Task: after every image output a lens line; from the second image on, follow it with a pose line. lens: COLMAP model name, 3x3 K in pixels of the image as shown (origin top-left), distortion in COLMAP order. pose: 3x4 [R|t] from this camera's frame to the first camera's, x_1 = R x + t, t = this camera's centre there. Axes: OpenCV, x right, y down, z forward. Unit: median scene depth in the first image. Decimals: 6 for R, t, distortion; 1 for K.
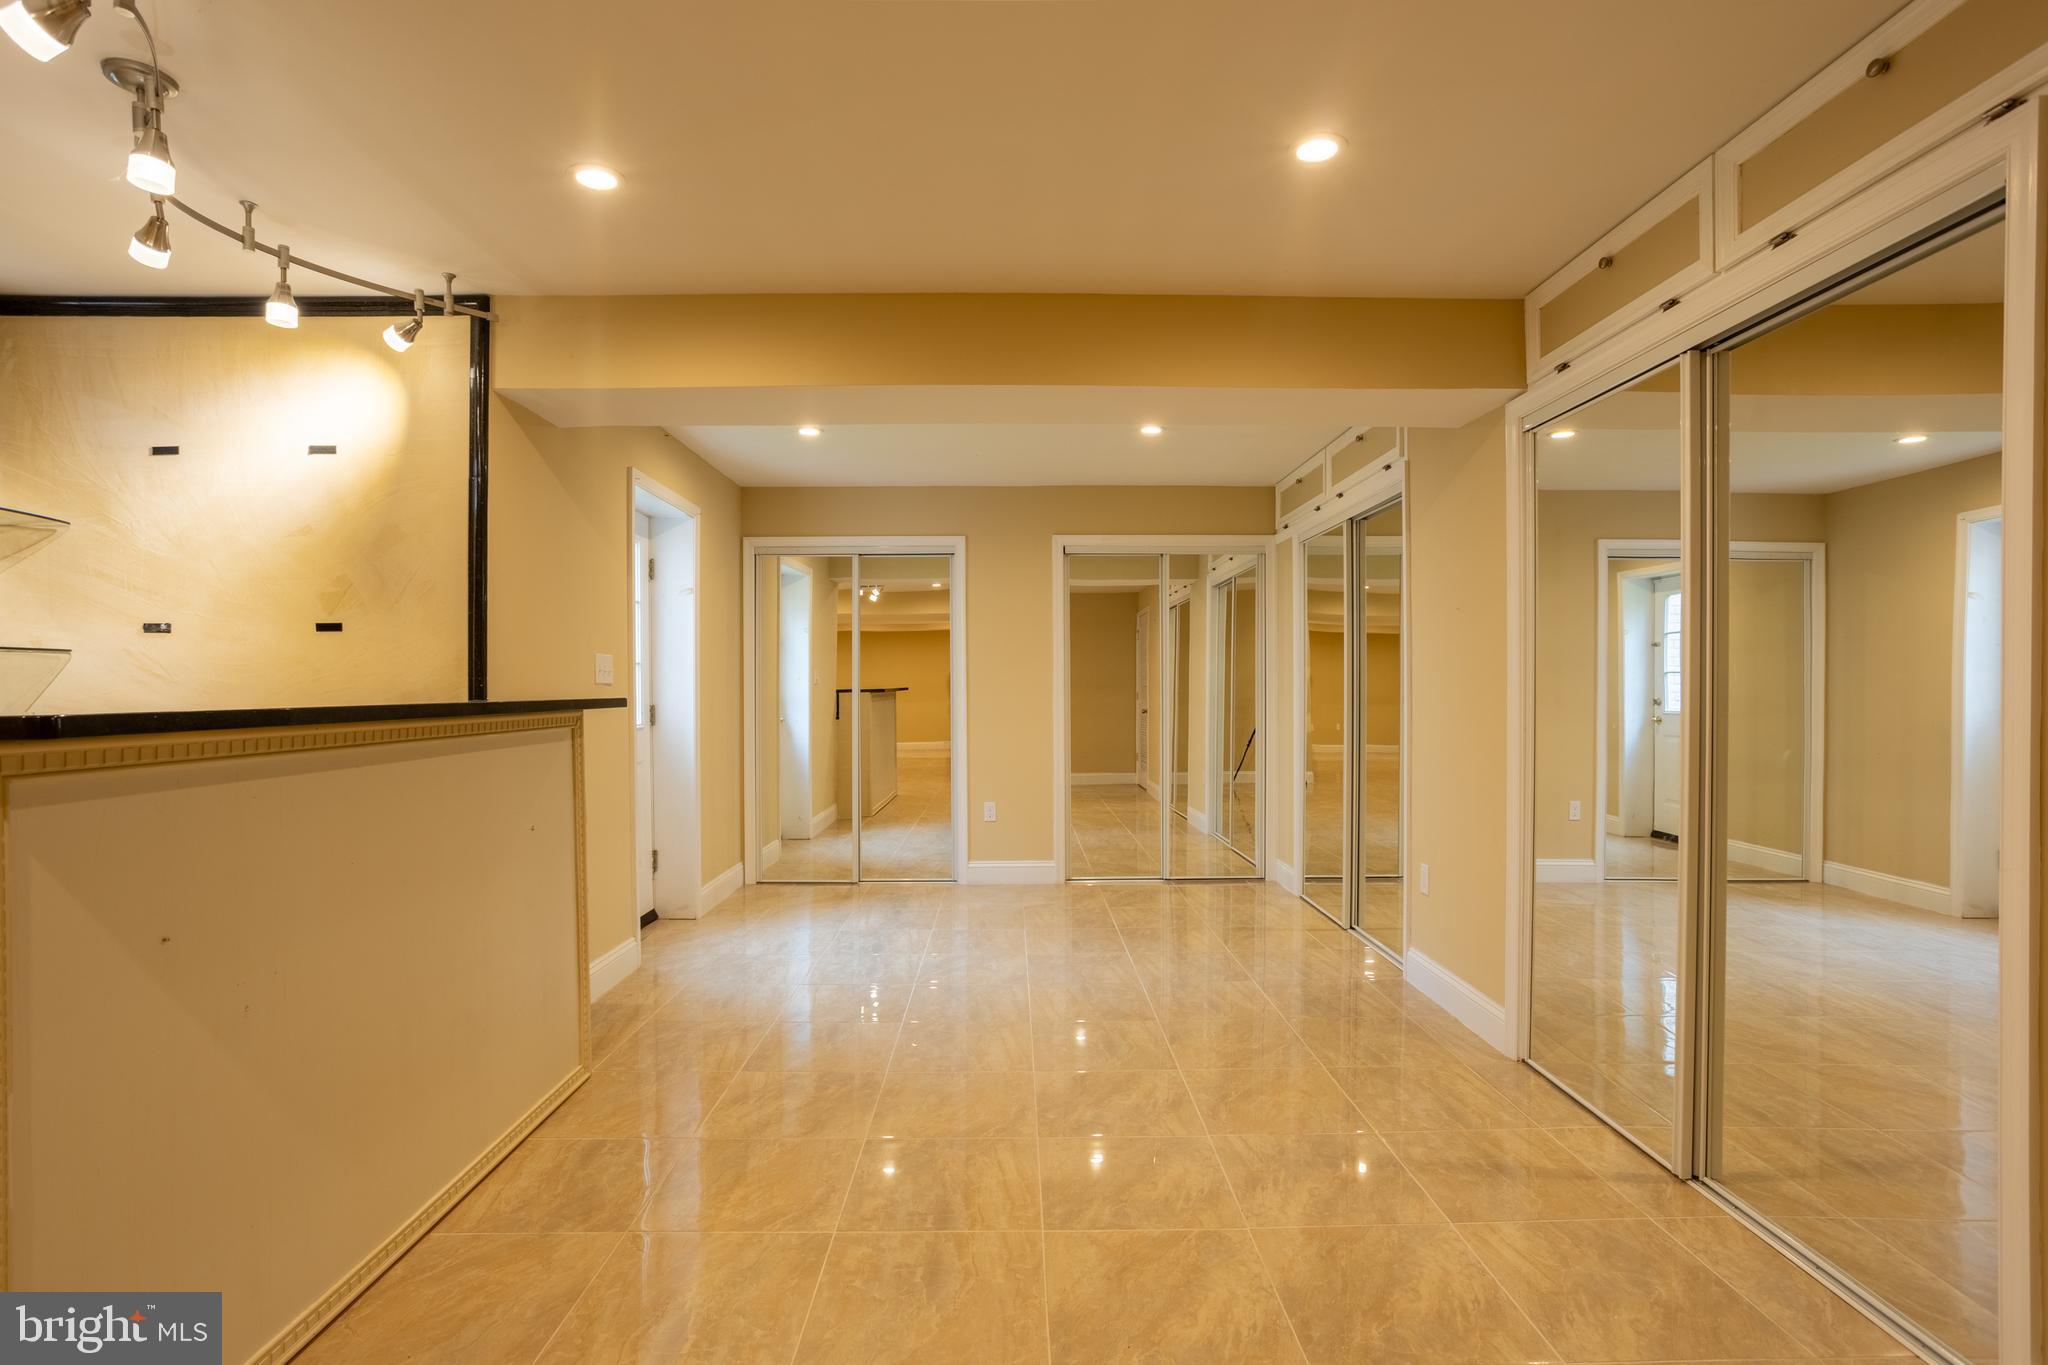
lens RADIAL K [[990.9, 0, 1026.3], [0, 990.9, 680.0], [0, 0, 1]] dist [-0.050349, 0.022727]
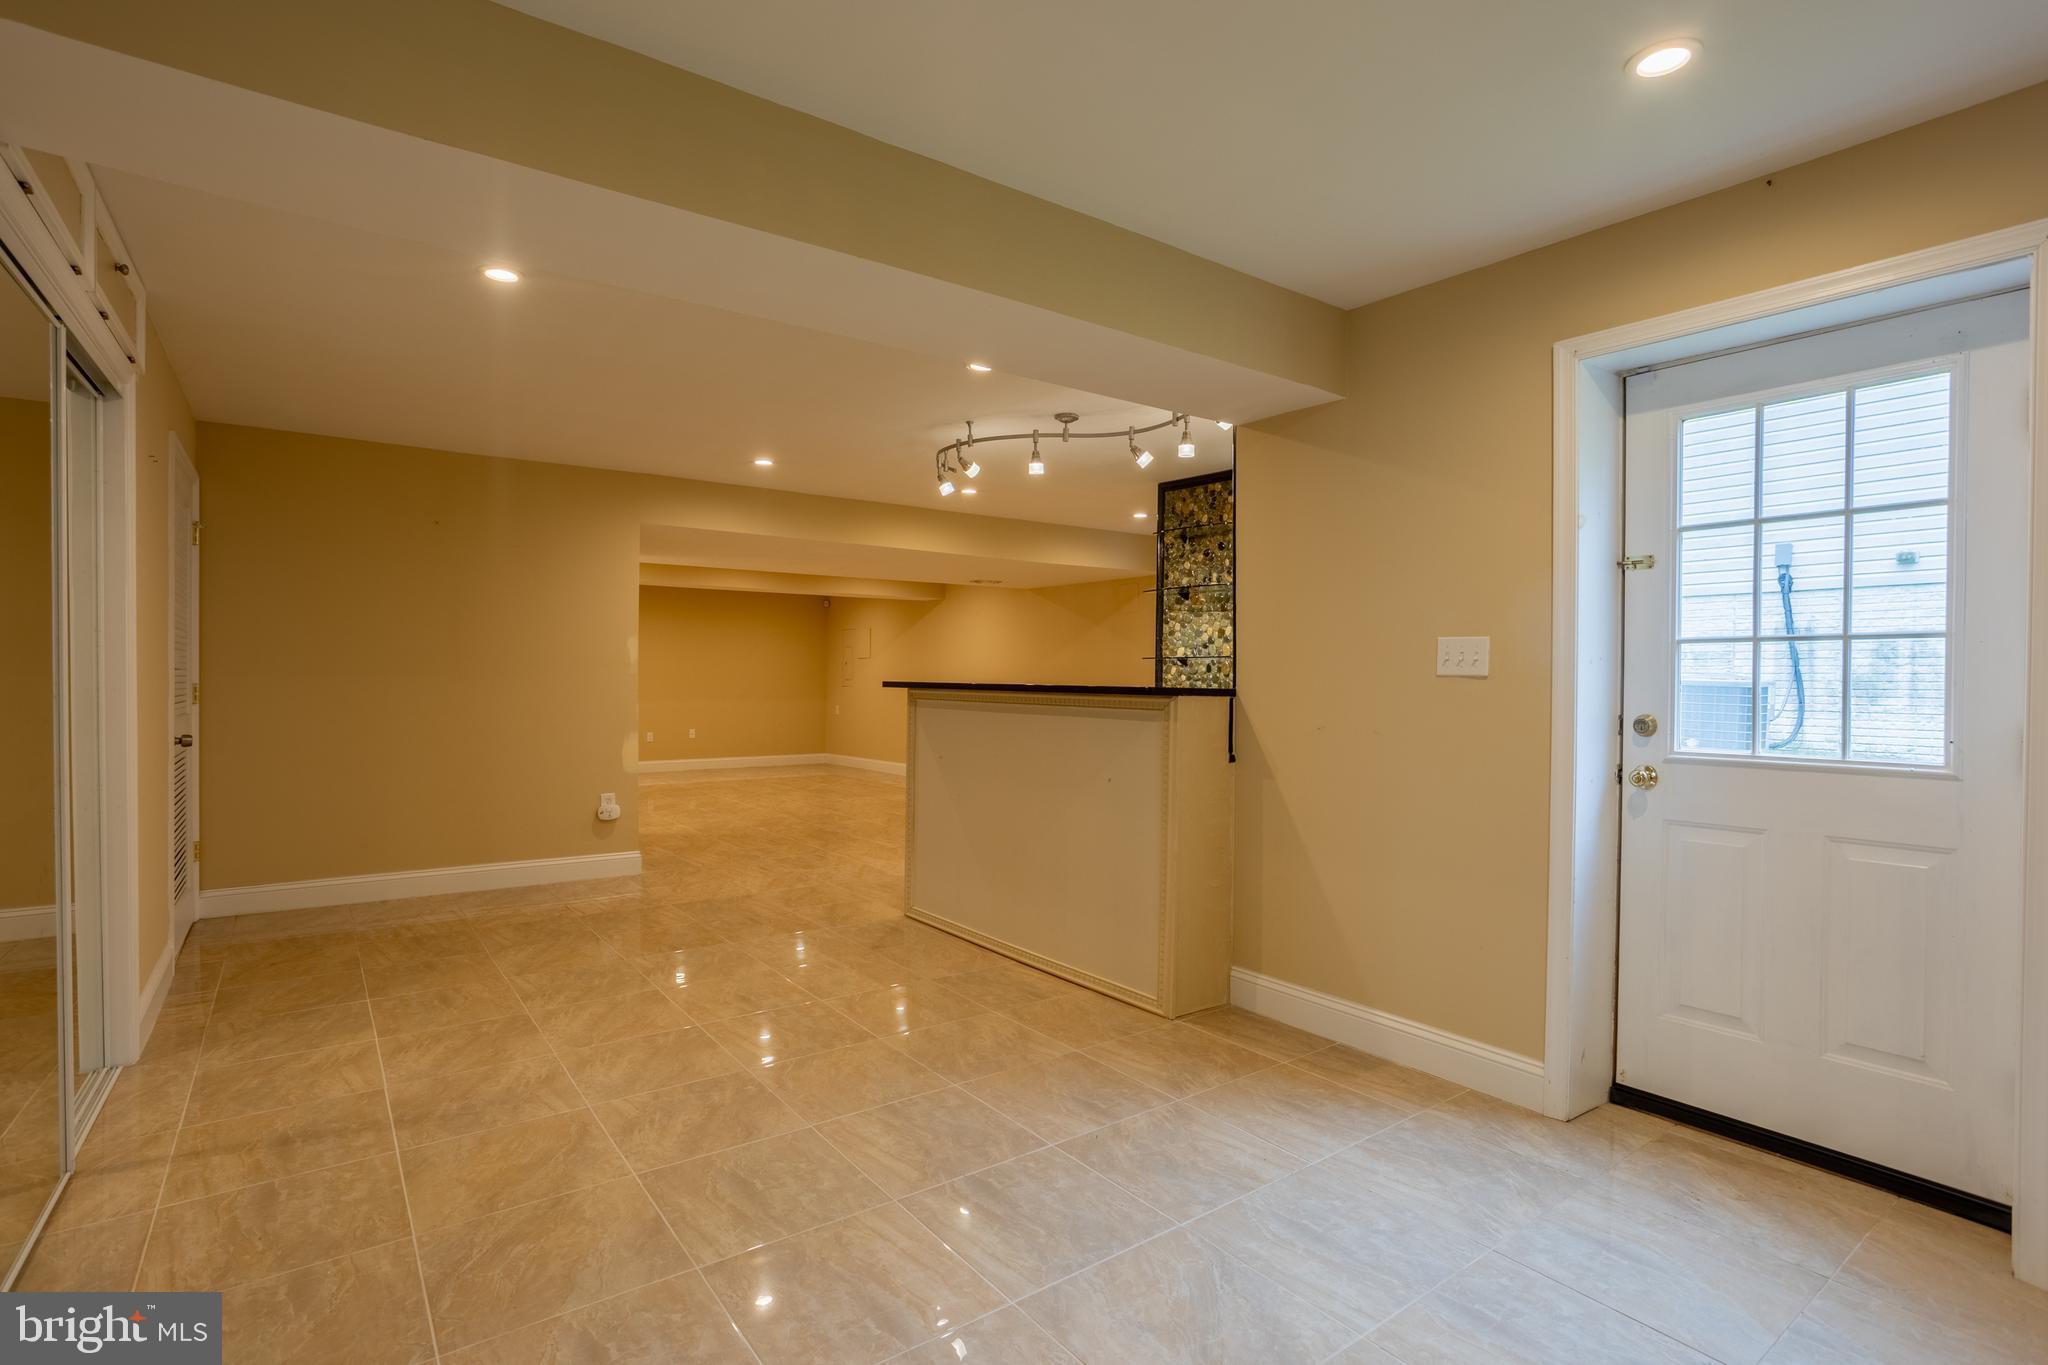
lens RADIAL K [[990.9, 0, 1031.1], [0, 990.9, 685.4], [0, 0, 1]] dist [-0.050349, 0.022727]
pose [[-0.809353, 0.000044, -0.587322, 0.432936], [-0.004347, 0.999972, 0.006064, 0.010563], [0.587306, 0.007461, -0.809331, 2.207093]]
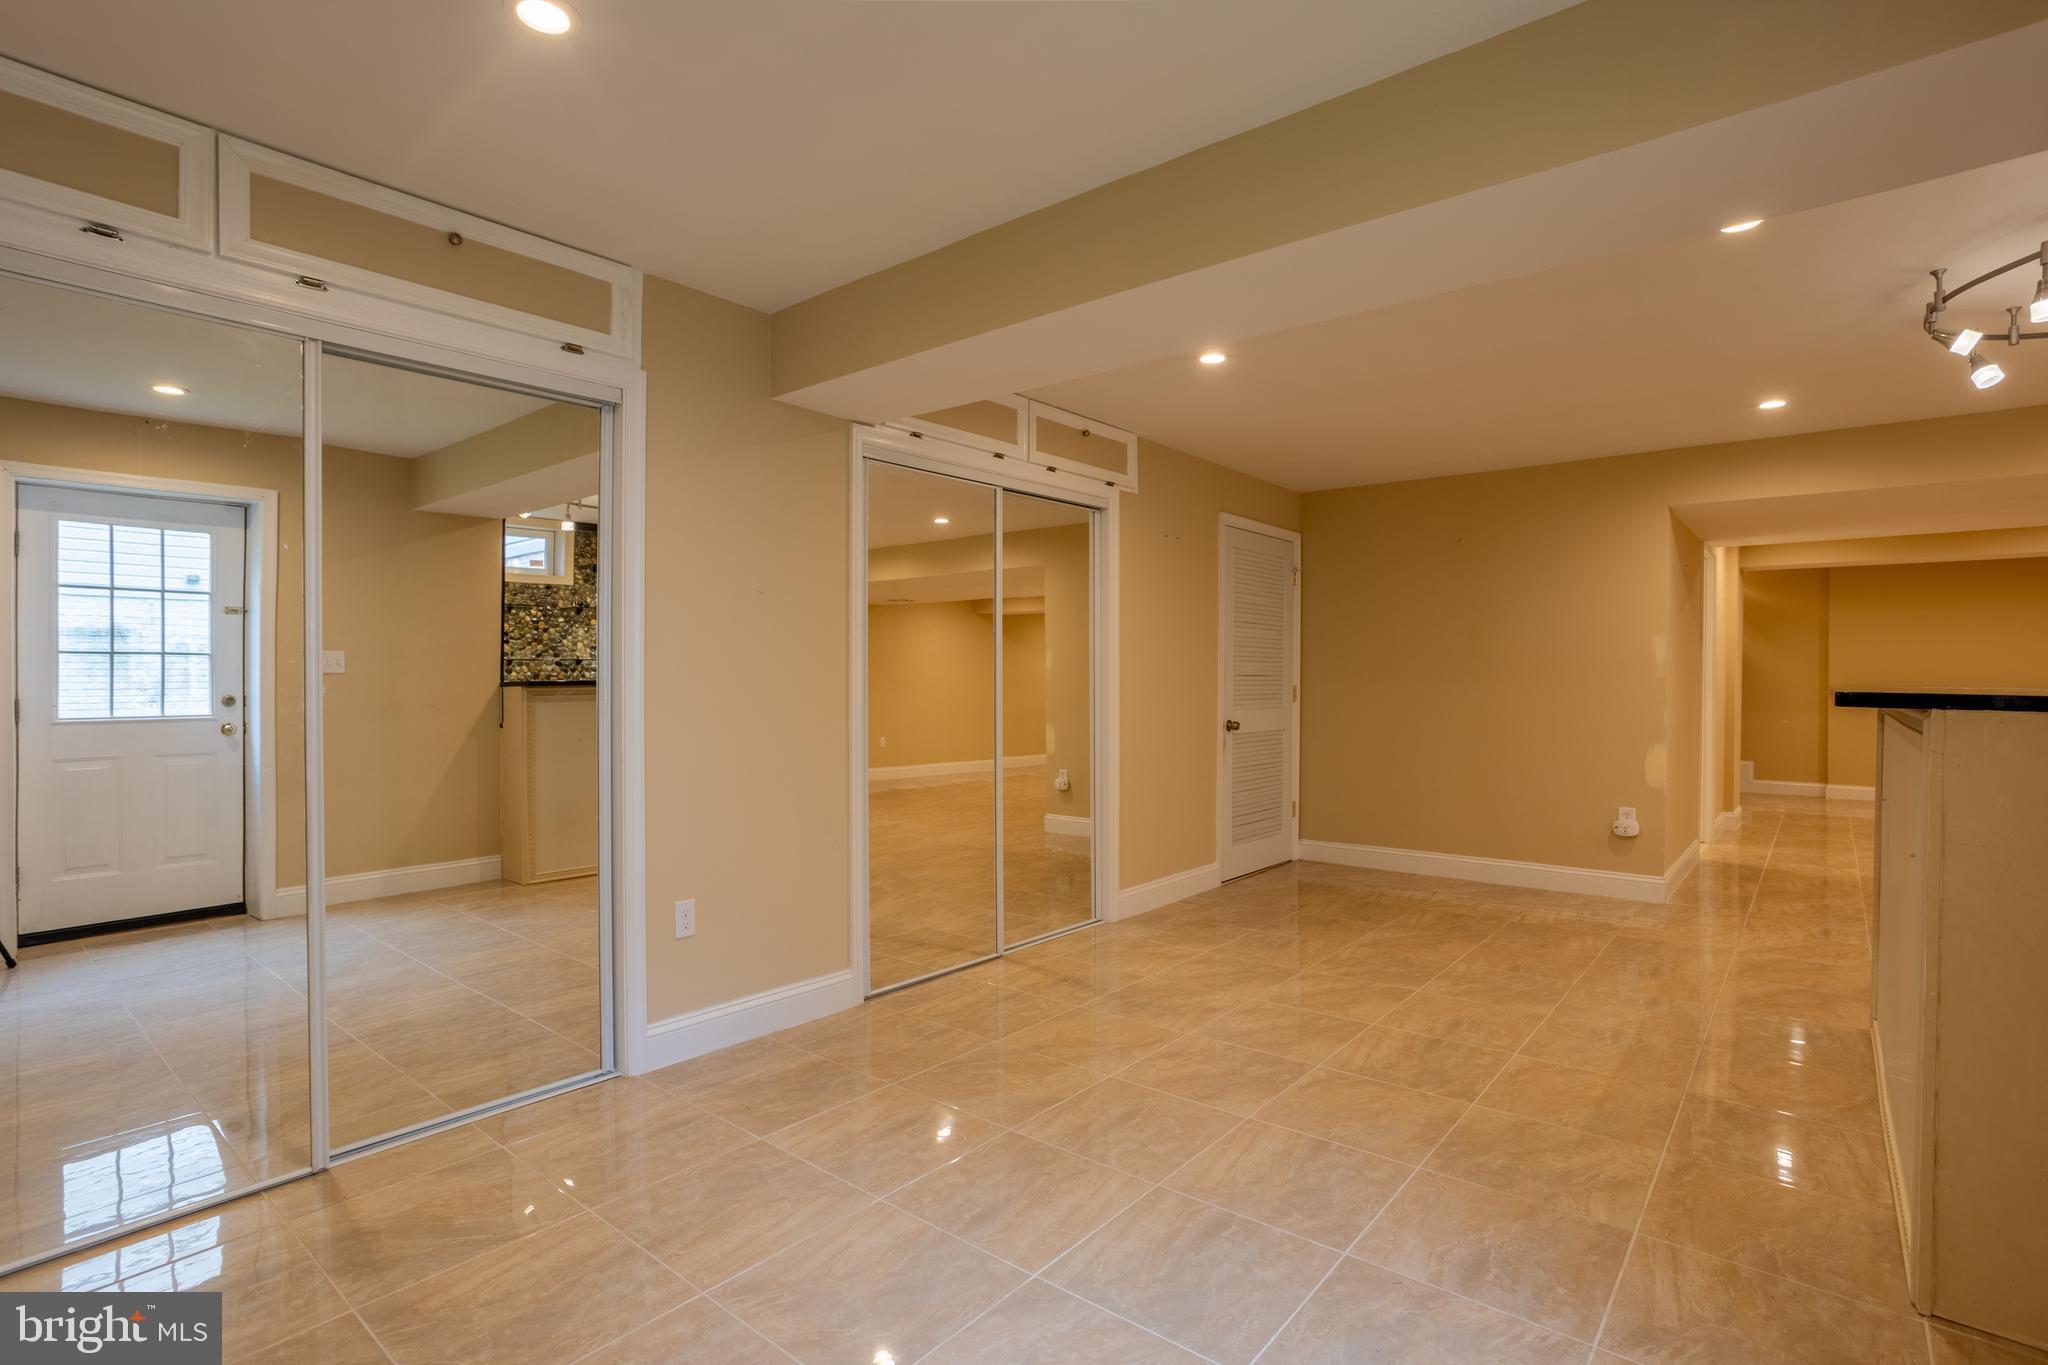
lens RADIAL K [[990.9, 0, 1028.1], [0, 990.9, 683.5], [0, 0, 1]] dist [-0.050349, 0.022727]
pose [[-0.759411, -0.000257, 0.650611, -0.502070], [-0.000567, 1.000000, -0.000267, 0.016324], [-0.650611, -0.000572, -0.759411, 2.191861]]
